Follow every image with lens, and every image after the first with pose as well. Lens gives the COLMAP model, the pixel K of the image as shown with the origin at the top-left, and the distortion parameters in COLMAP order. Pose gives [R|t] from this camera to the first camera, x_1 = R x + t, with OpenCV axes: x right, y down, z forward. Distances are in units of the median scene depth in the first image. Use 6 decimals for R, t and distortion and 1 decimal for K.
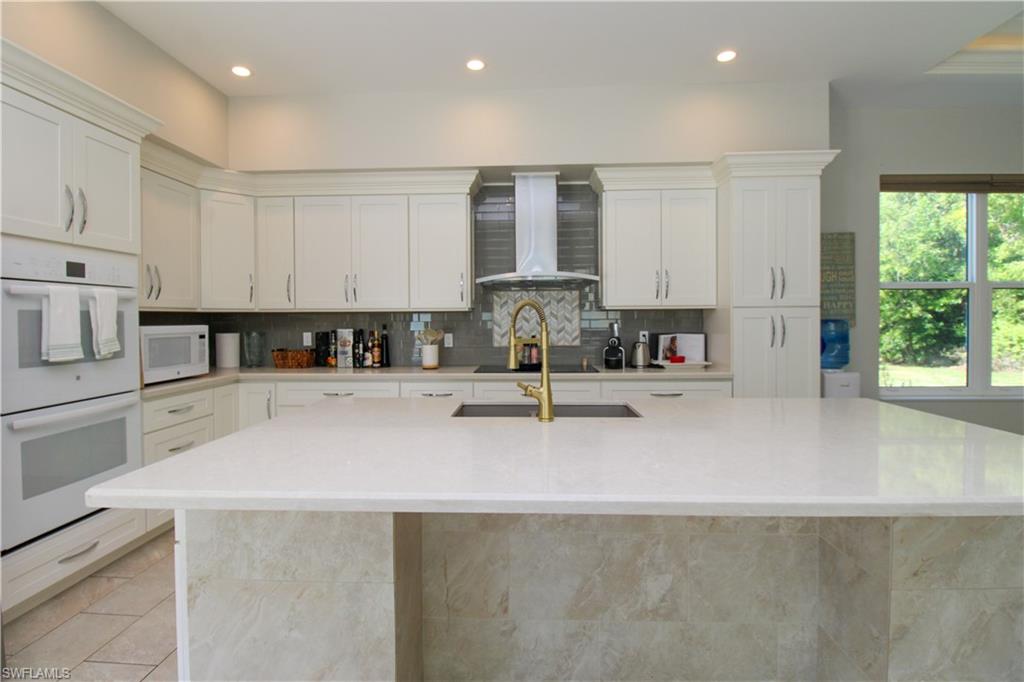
lens RADIAL K [[497.1, 0, 511.4], [0, 497.1, 323.4], [0, 0, 1]] dist [-0.001501, -0.011993]
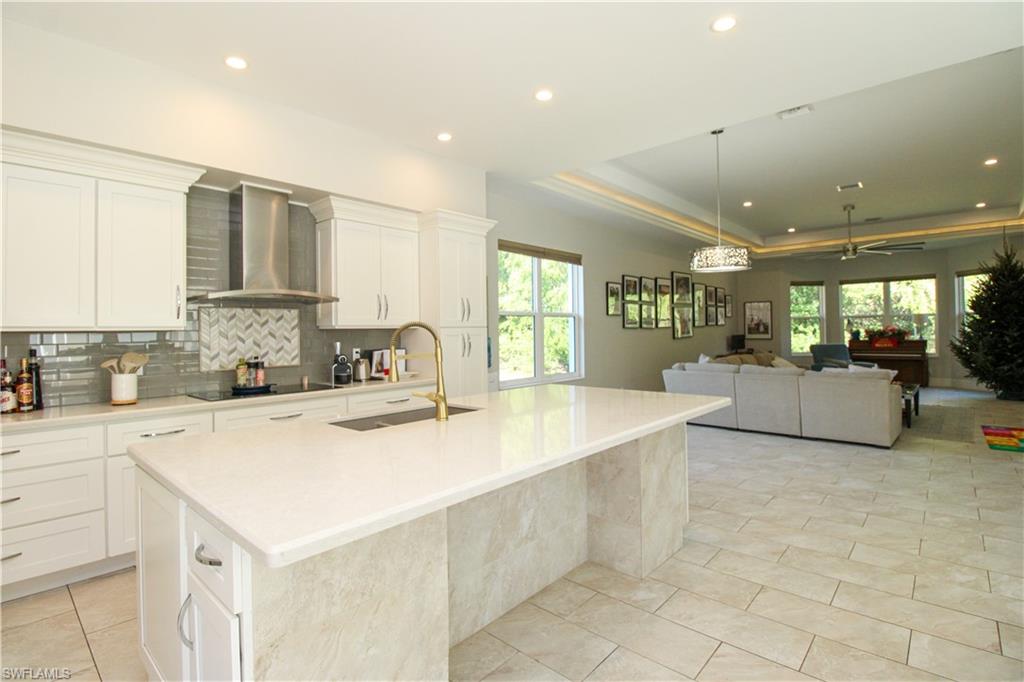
lens RADIAL K [[484.3, 0, 510.3], [0, 484.3, 324.1], [0, 0, 1]] dist [0.003316, -0.014965]
pose [[0.640539, 0.008206, 0.767882, -0.397968], [0.019052, 0.999465, -0.026573, -0.003629], [-0.767689, 0.031651, 0.640040, 0.050767]]
